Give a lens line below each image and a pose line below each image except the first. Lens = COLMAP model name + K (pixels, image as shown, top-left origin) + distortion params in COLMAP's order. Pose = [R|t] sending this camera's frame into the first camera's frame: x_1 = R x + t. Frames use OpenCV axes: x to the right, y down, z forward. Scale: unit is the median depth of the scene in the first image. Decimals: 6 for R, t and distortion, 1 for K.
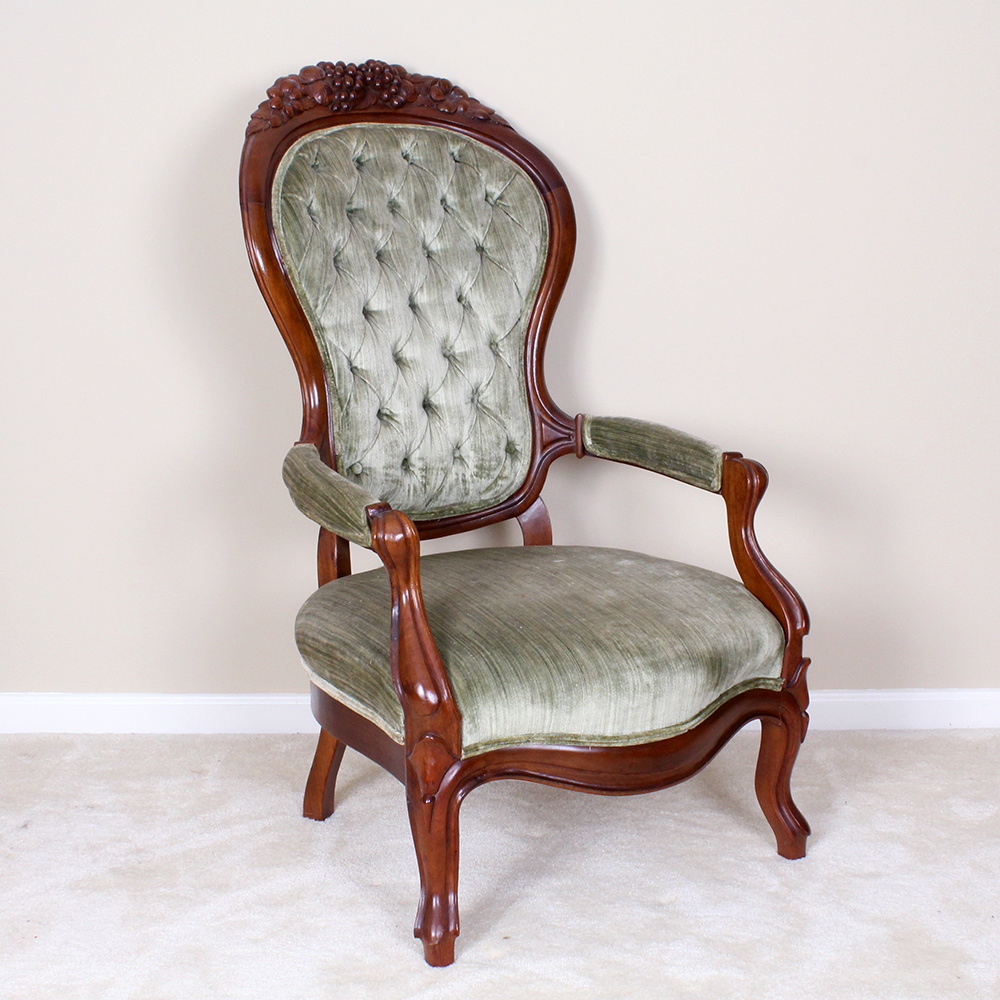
lens RADIAL K [[1991.0, 0, 494.4], [0, 1991.0, 495.7], [0, 0, 1]] dist [-0.126345, 0.000000]
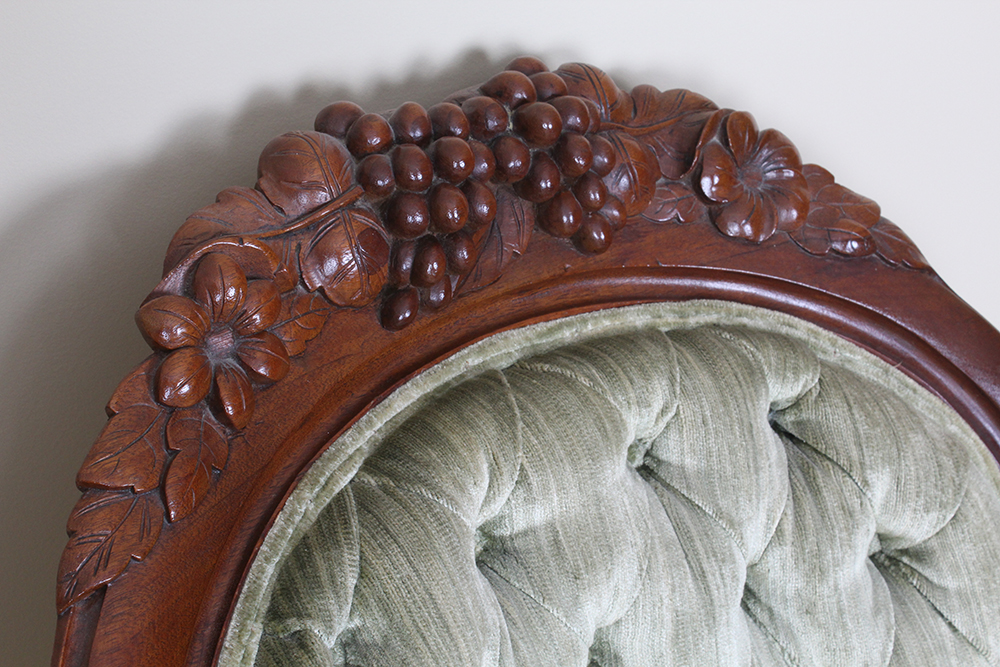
lens RADIAL K [[1720.1, 0, 500.5], [0, 1720.1, 333.5], [0, 0, 1]] dist [-0.053414, 0.000000]
pose [[0.990298, 0.011772, 0.138463, -0.108249], [-0.048399, 0.963235, 0.264264, -0.278658], [-0.130261, -0.268402, 0.954459, 0.860846]]
